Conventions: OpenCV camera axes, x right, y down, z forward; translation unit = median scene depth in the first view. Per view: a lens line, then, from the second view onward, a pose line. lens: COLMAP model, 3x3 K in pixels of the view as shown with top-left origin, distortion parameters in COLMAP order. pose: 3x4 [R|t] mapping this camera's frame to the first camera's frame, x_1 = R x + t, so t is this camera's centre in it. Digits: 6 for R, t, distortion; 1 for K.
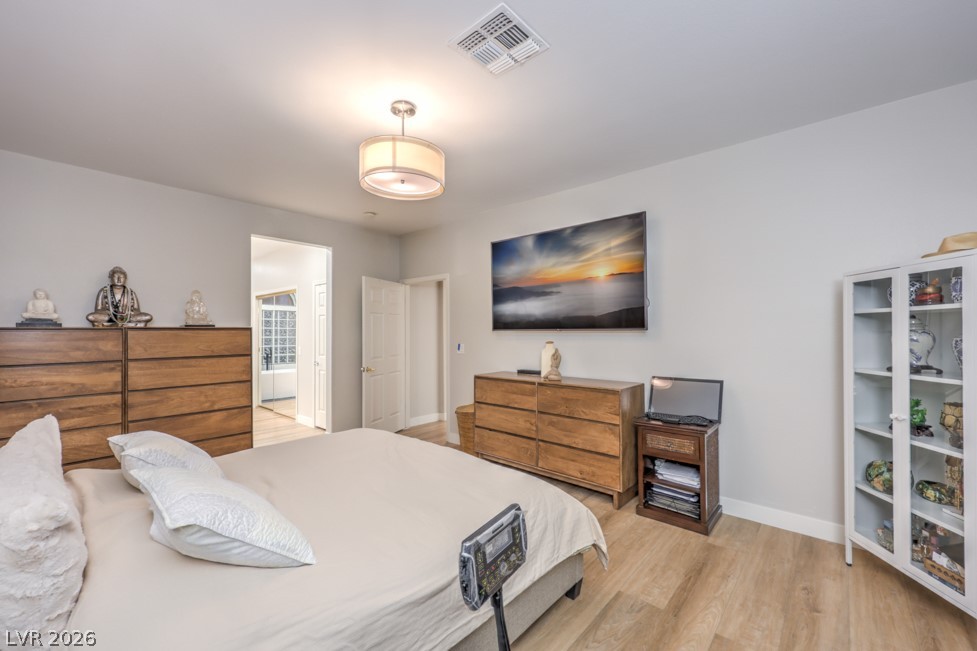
lens RADIAL K [[402.2, 0, 498.5], [0, 402.2, 326.8], [0, 0, 1]] dist [-0.004133, 0.000730]
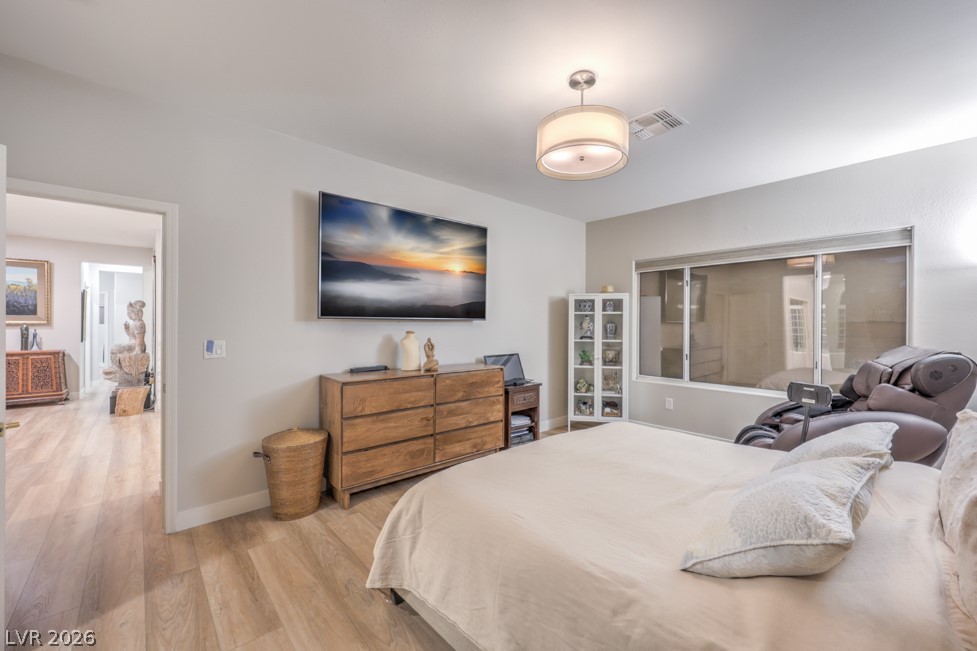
lens RADIAL K [[403.4, 0, 474.4], [0, 403.4, 330.3], [0, 0, 1]] dist [-0.000781, -0.001118]
pose [[0.129541, -0.006151, 0.991555, -0.805177], [-0.009869, 0.999923, 0.007493, 0.027684], [-0.991525, -0.010756, 0.129470, 0.765947]]
